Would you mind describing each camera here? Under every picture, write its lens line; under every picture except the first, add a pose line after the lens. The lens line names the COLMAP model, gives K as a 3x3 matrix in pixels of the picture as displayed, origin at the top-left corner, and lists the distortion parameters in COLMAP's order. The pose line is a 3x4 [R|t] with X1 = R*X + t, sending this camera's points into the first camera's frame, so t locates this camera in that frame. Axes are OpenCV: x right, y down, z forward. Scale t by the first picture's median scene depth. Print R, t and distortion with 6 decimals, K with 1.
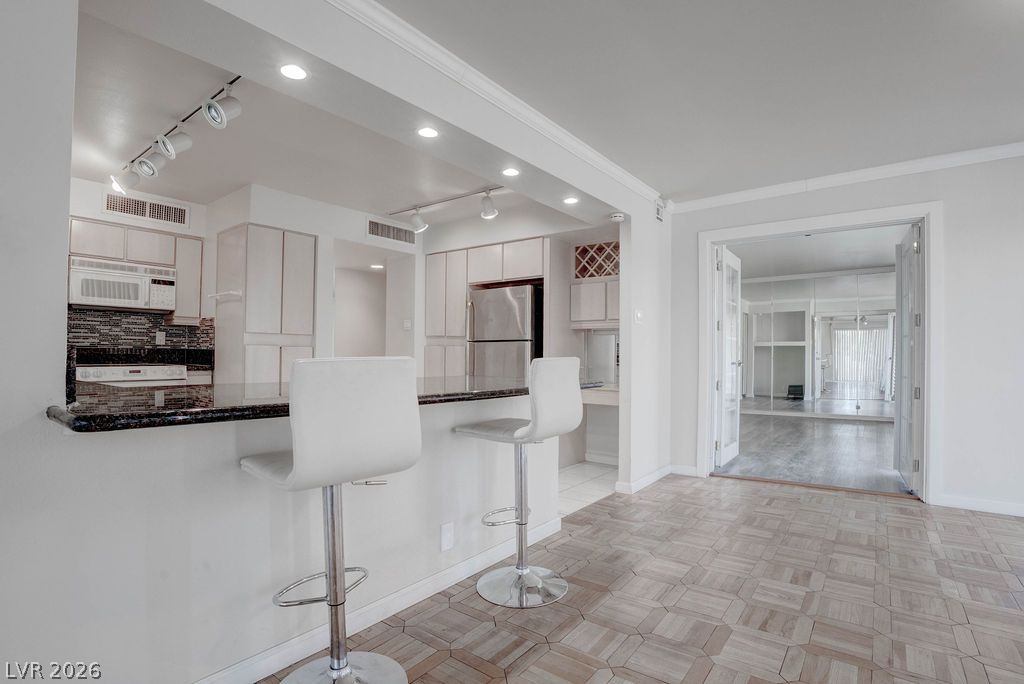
lens RADIAL K [[487.2, 0, 512.0], [0, 487.2, 342.0], [0, 0, 1]] dist [-0.034650, 0.000653]
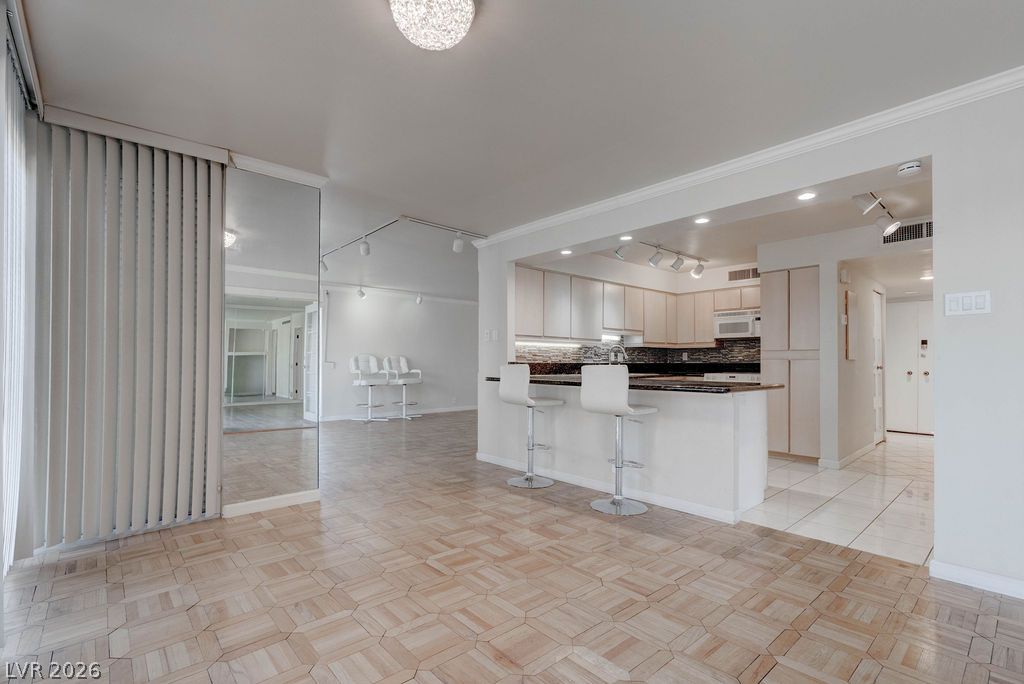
lens RADIAL K [[459.7, 0, 516.8], [0, 459.7, 361.2], [0, 0, 1]] dist [-0.002105, 0.000034]
pose [[-0.170506, -0.016724, -0.985215, 0.855627], [0.017955, 0.999637, -0.020076, 0.025462], [0.985193, -0.021112, -0.170144, 0.505900]]
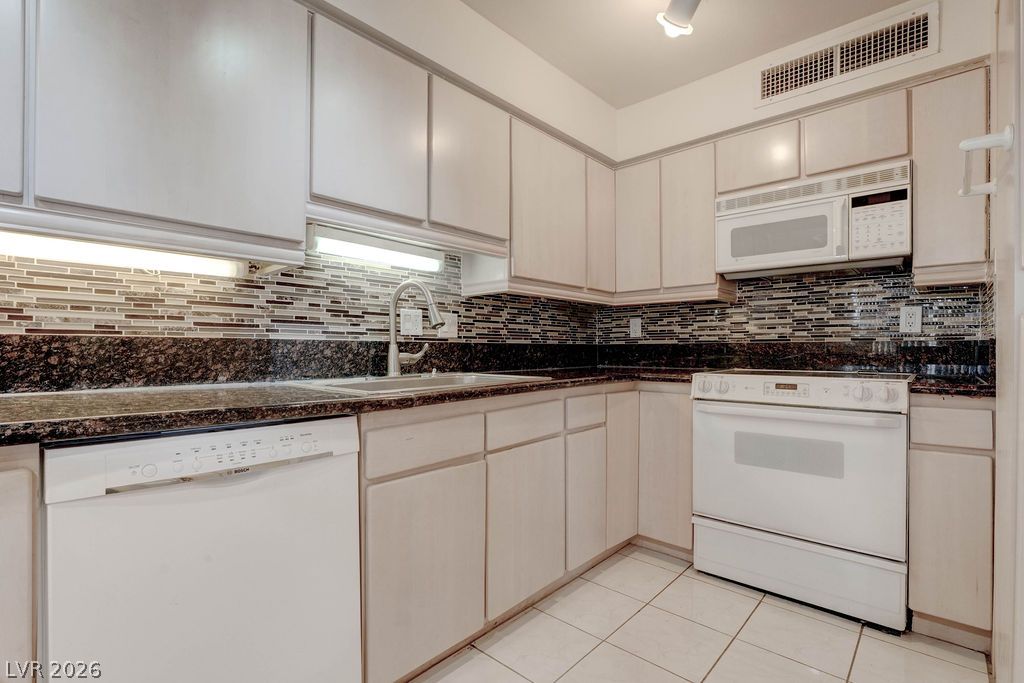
lens RADIAL K [[471.1, 0, 515.2], [0, 471.1, 348.8], [0, 0, 1]] dist [-0.000794, -0.000256]
pose [[-0.068694, -0.009794, -0.997590, -0.262129], [0.017788, 0.999781, -0.011040, 0.021414], [0.997479, -0.018504, -0.068505, 0.708053]]
